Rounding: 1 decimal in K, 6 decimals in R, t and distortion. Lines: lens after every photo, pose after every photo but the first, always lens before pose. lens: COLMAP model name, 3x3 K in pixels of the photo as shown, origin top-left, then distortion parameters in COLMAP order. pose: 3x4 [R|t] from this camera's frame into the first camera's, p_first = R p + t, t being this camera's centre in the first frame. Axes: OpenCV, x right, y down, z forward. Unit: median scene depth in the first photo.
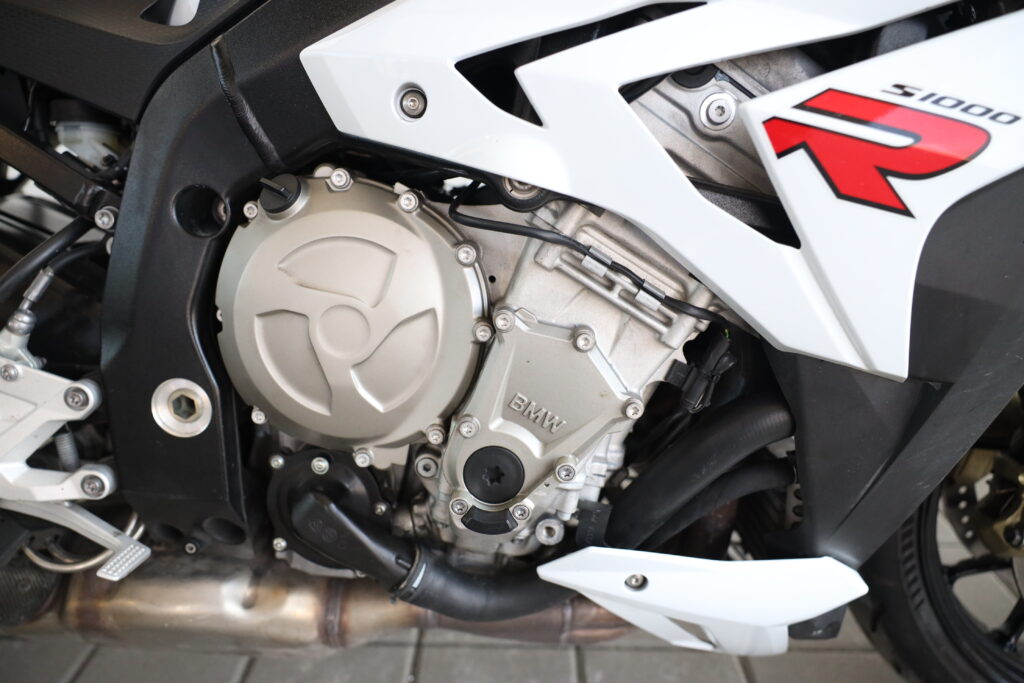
lens RADIAL K [[699.4, 0, 512.0], [0, 699.4, 341.5], [0, 0, 1]] dist [0.007023, 0.002456]
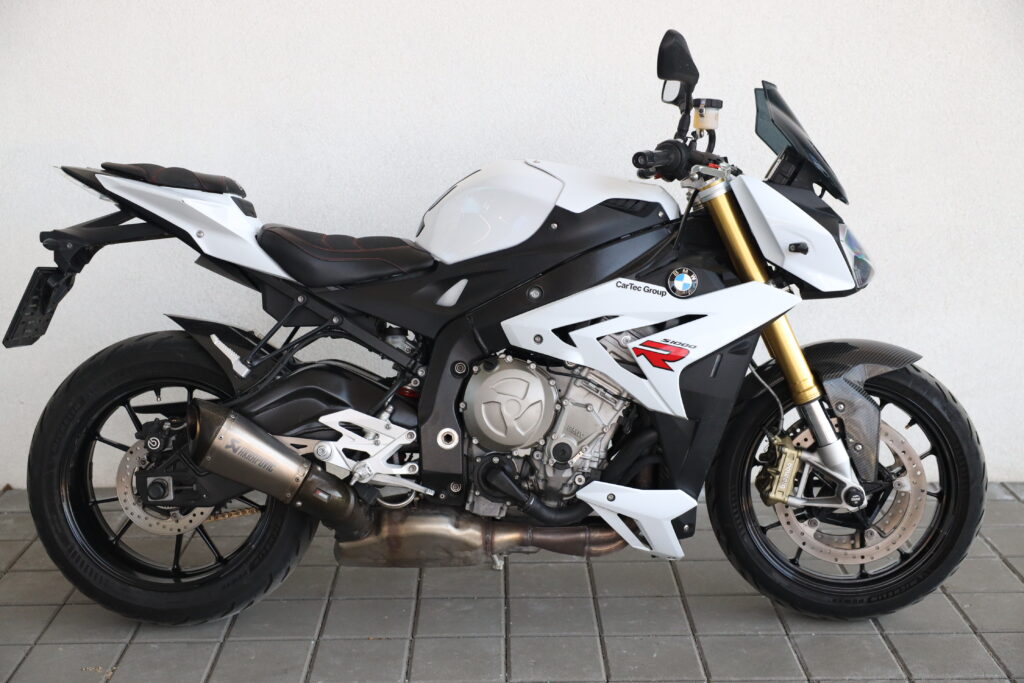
lens RADIAL K [[1358.4, 0, 512.0], [0, 1358.4, 341.5], [0, 0, 1]] dist [0.006420, 0.014201]
pose [[0.999652, -0.010889, 0.024047, -0.385985], [0.014656, 0.986601, -0.162491, 0.675801], [-0.021956, 0.162787, 0.986417, -4.999978]]
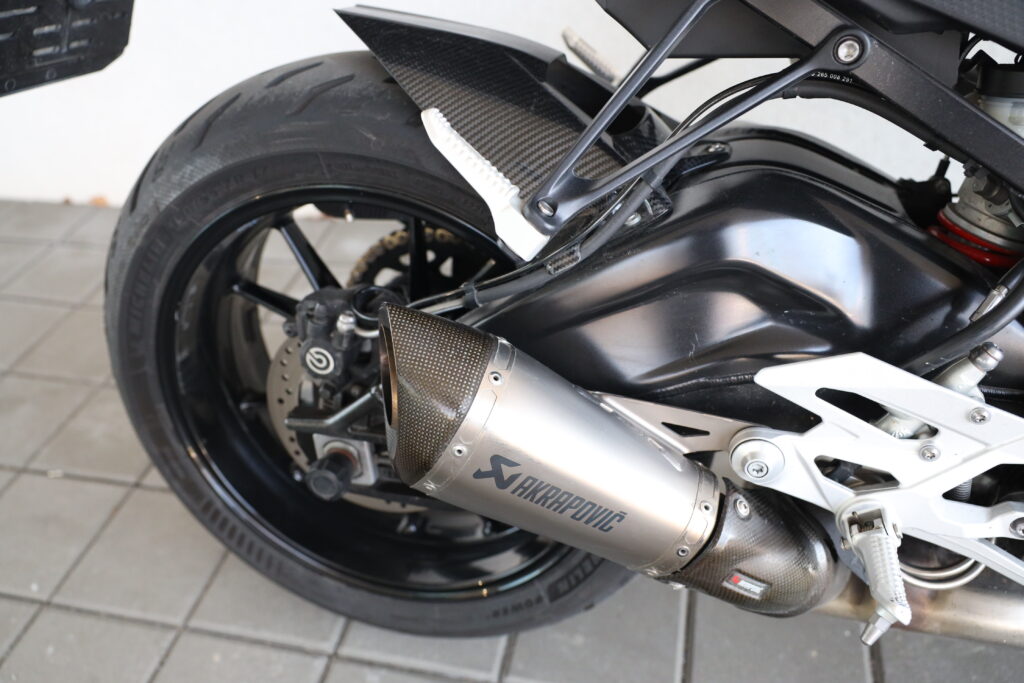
lens RADIAL K [[803.8, 0, 512.0], [0, 803.8, 341.5], [0, 0, 1]] dist [-0.001973, 0.000481]
pose [[0.975304, 0.076022, -0.207369, -1.221100], [-0.014736, 0.959201, 0.282341, -0.364814], [0.220373, -0.272313, 0.936633, -0.072591]]
